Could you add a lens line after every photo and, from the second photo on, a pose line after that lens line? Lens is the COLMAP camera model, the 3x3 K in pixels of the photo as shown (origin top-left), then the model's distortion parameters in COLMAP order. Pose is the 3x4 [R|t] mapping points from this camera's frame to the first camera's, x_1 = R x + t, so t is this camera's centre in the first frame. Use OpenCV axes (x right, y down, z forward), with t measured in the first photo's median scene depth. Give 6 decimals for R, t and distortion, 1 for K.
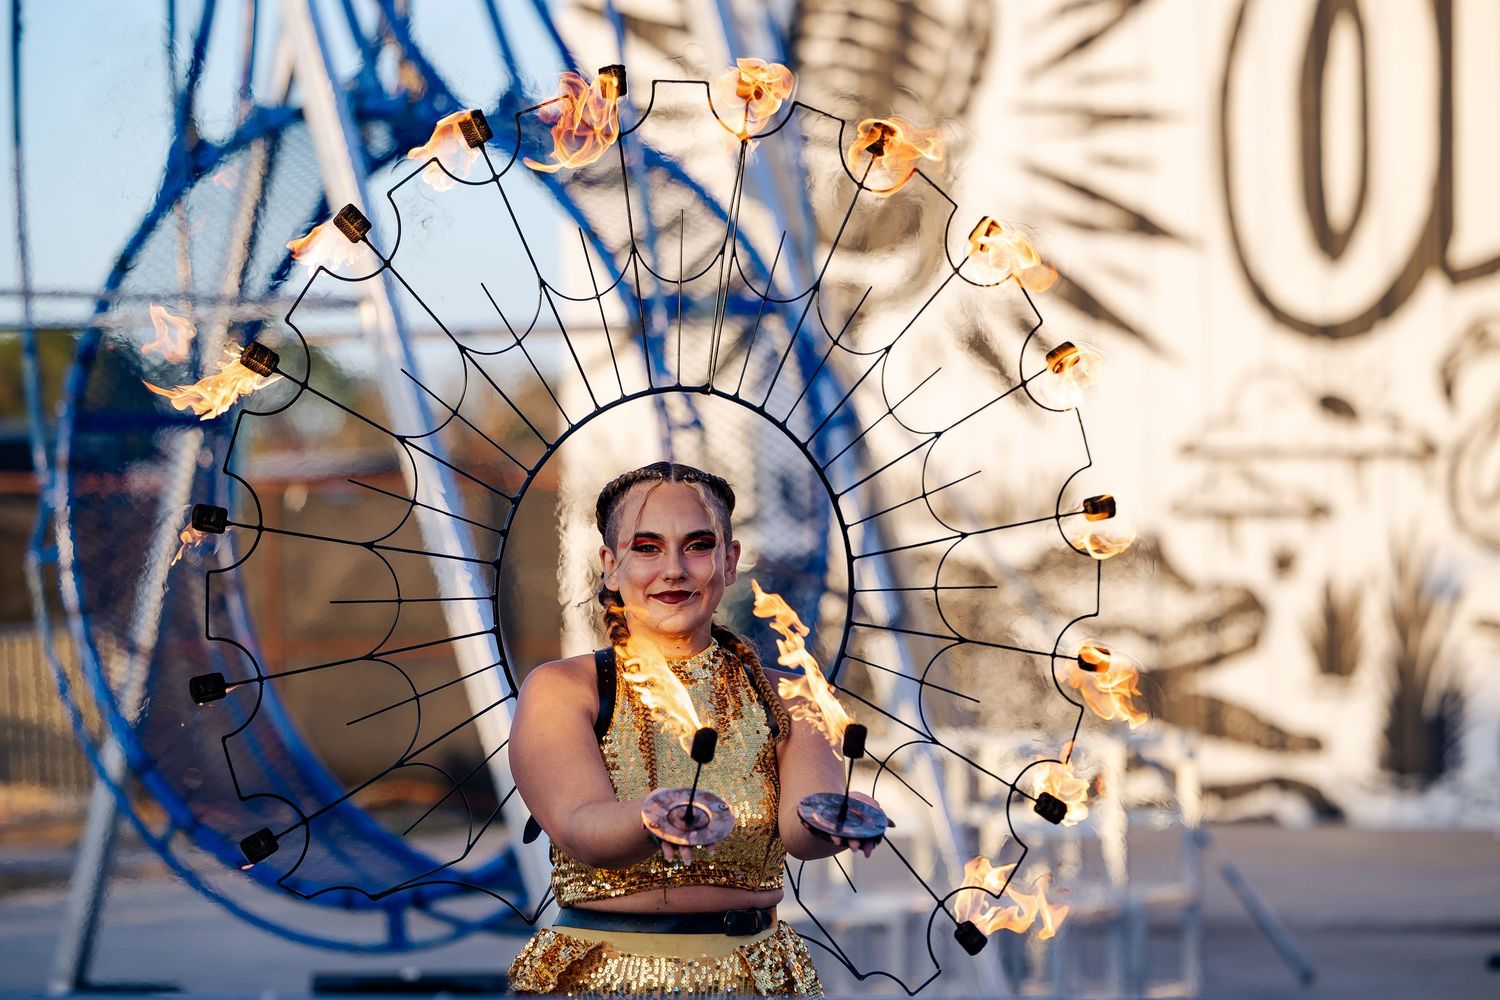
lens RADIAL K [[6949.8, 0, 750.0], [0, 6949.8, 500.0], [0, 0, 1]] dist [-0.017743, -1.858511]
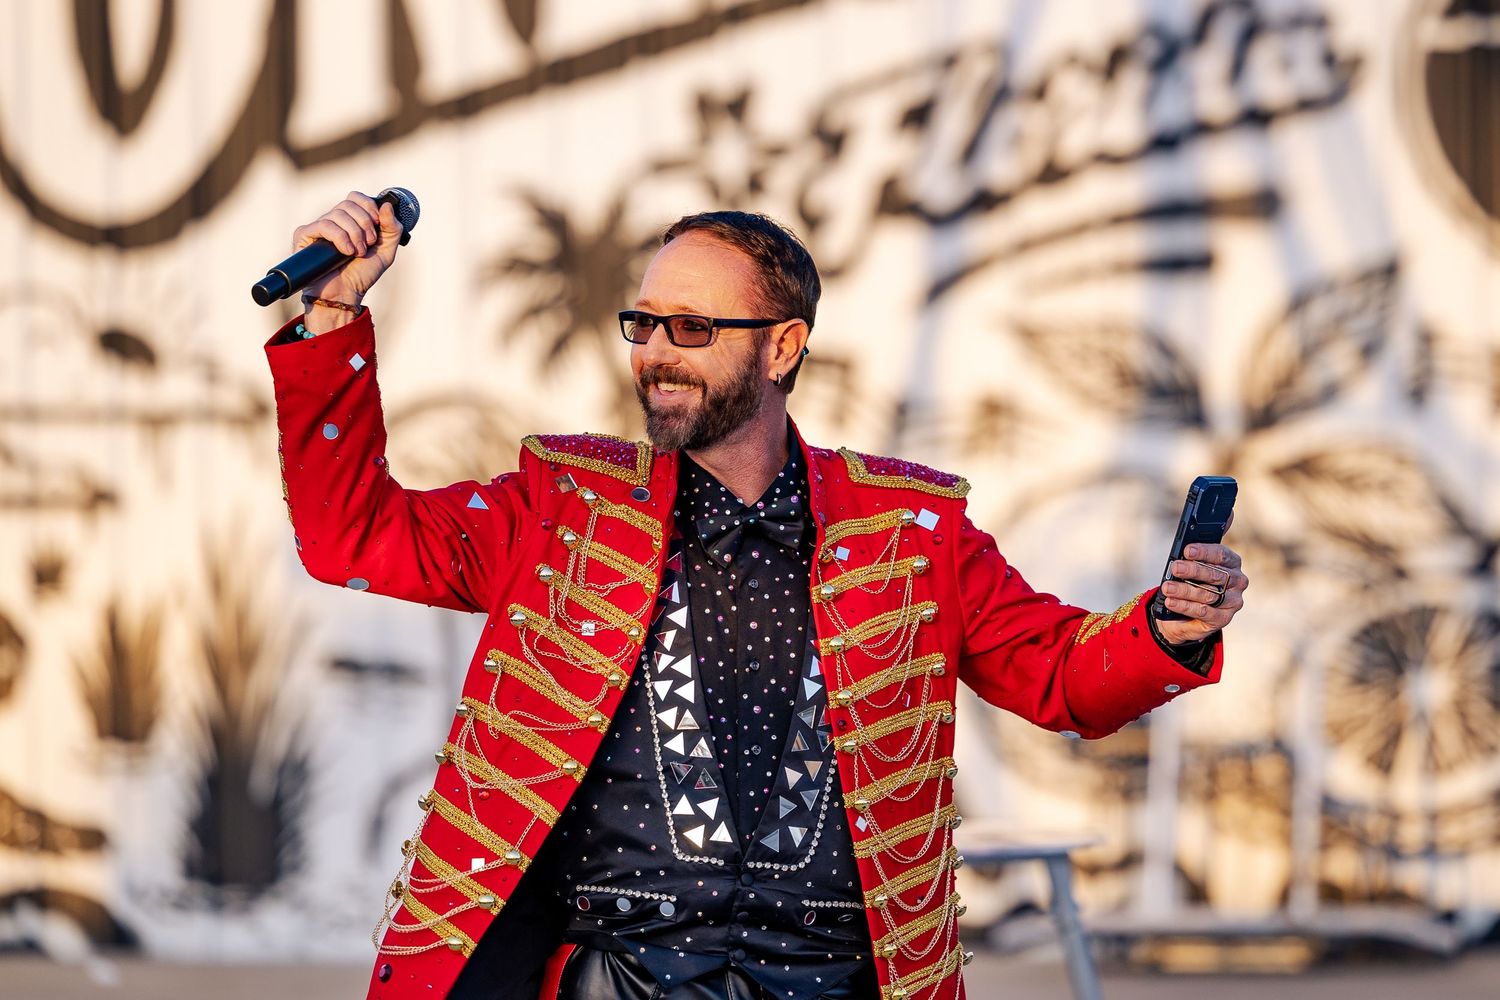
lens RADIAL K [[7214.2, 0, 750.0], [0, 7214.2, 500.0], [0, 0, 1]] dist [0.060096, -2.875918]
pose [[0.985739, 0.006906, 0.168142, 0.012281], [-0.004438, 0.999877, -0.015049, 0.005852], [-0.168225, 0.014088, 0.985648, 0.138907]]
